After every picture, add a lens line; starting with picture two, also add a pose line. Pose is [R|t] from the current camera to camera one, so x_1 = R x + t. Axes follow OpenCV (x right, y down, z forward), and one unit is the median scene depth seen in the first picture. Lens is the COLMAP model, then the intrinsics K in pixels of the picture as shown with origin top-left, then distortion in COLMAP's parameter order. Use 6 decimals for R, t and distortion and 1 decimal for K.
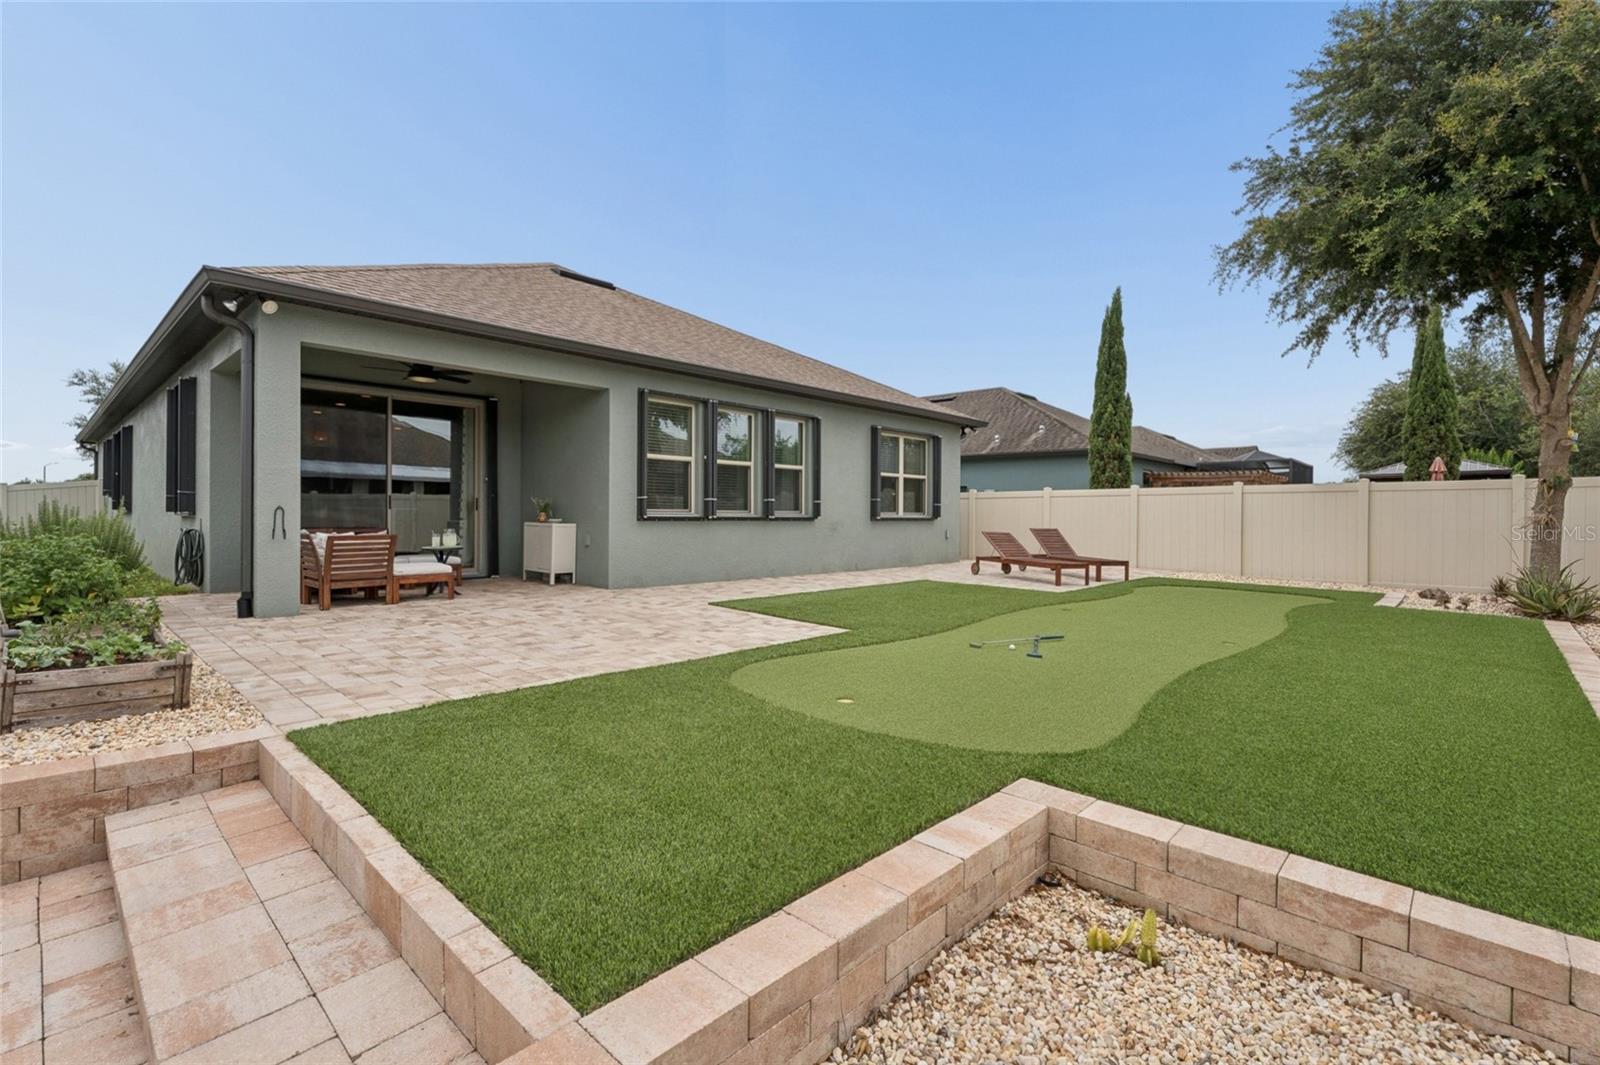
lens RADIAL K [[707.9, 0, 796.1], [0, 707.9, 525.8], [0, 0, 1]] dist [0.002597, 0.000187]
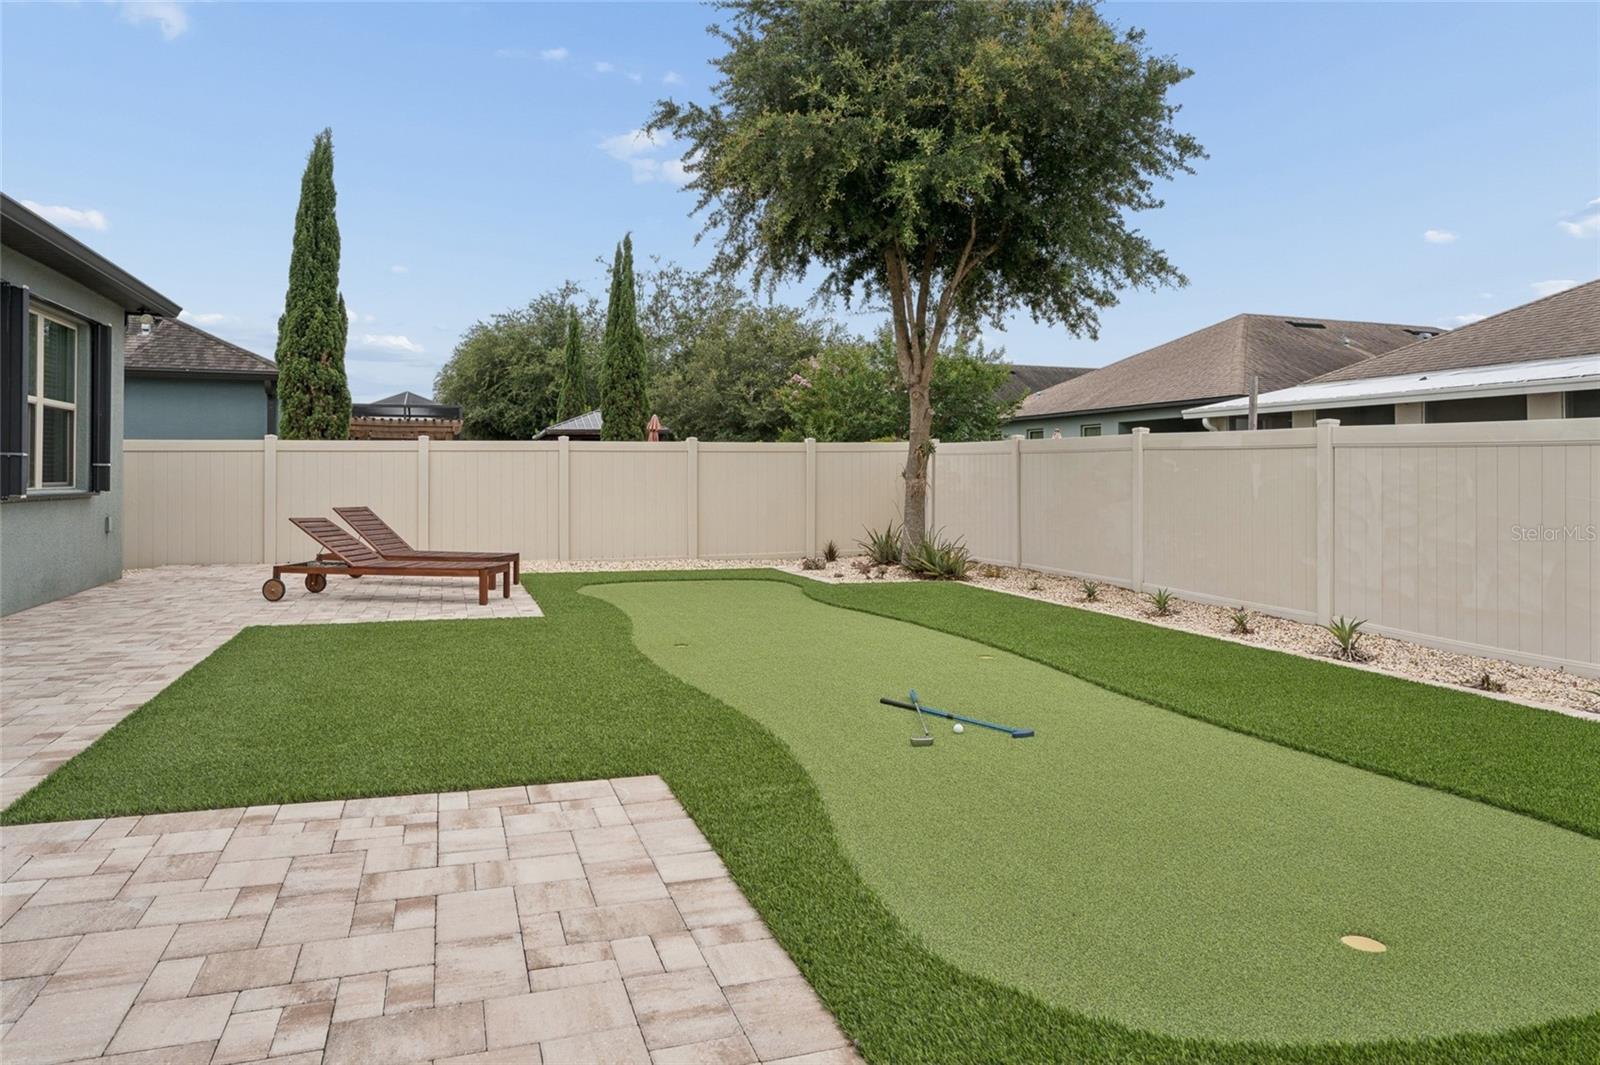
lens RADIAL K [[988.1, 0, 797.2], [0, 988.1, 479.6], [0, 0, 1]] dist [-0.068666, 0.000040]
pose [[0.465247, -0.007456, 0.885150, -0.129486], [0.015999, 0.999872, 0.000013, -0.009196], [-0.885036, 0.014155, 0.465307, 0.217827]]
